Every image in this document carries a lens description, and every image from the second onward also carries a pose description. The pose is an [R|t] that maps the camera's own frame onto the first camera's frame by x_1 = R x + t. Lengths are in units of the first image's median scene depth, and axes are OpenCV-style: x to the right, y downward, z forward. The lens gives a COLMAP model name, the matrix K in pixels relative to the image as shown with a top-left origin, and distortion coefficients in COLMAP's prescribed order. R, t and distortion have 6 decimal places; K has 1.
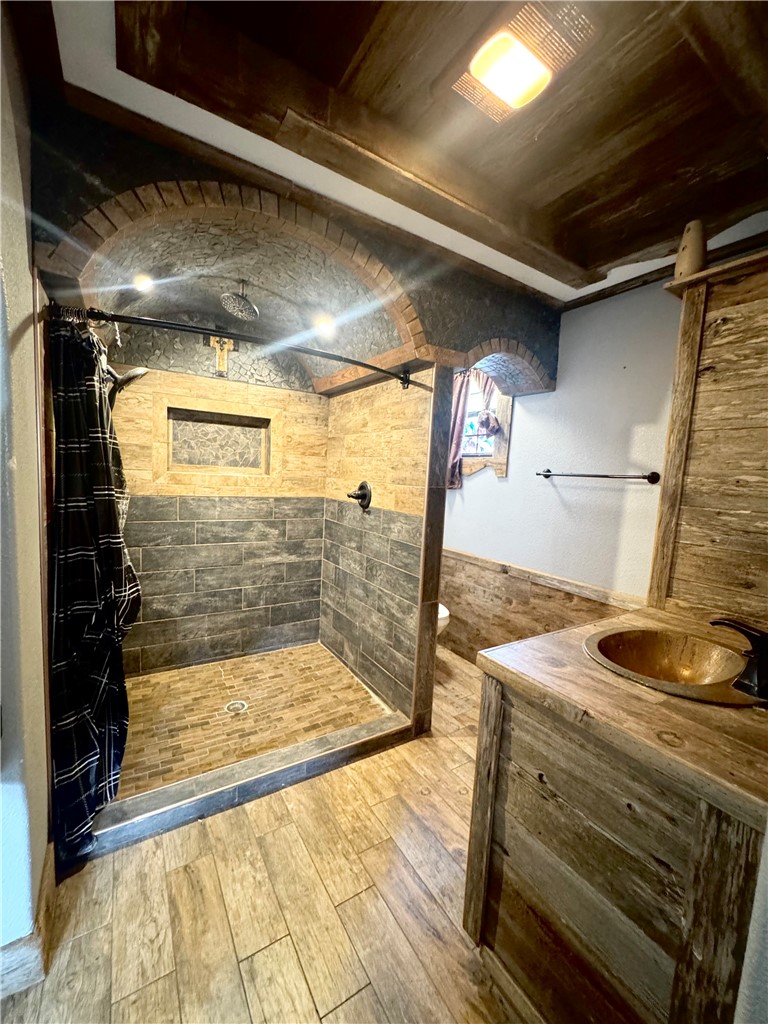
lens RADIAL K [[413.6, 0, 384.0], [0, 413.6, 512.0], [0, 0, 1]] dist [-0.002688, 0.000039]
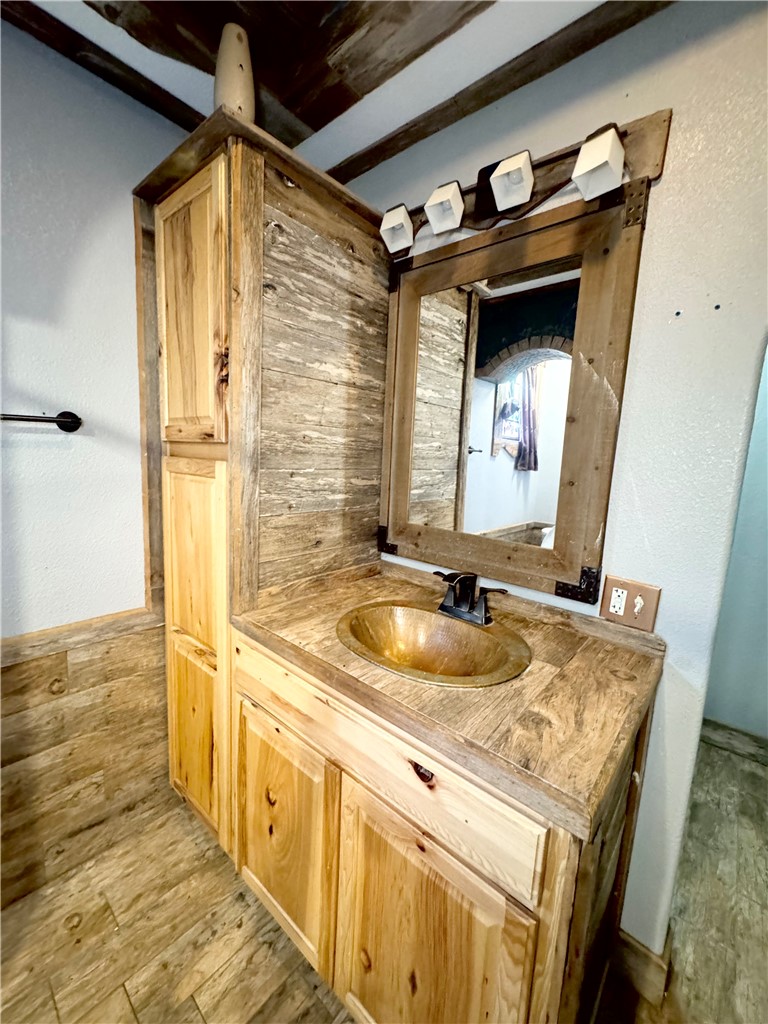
lens RADIAL K [[413.6, 0, 384.0], [0, 413.6, 512.0], [0, 0, 1]] dist [-0.002688, 0.000039]
pose [[-0.284532, -0.197659, 0.938068, -0.113791], [0.030057, 0.976194, 0.214809, -0.157036], [-0.958195, 0.089315, -0.271817, 1.660363]]
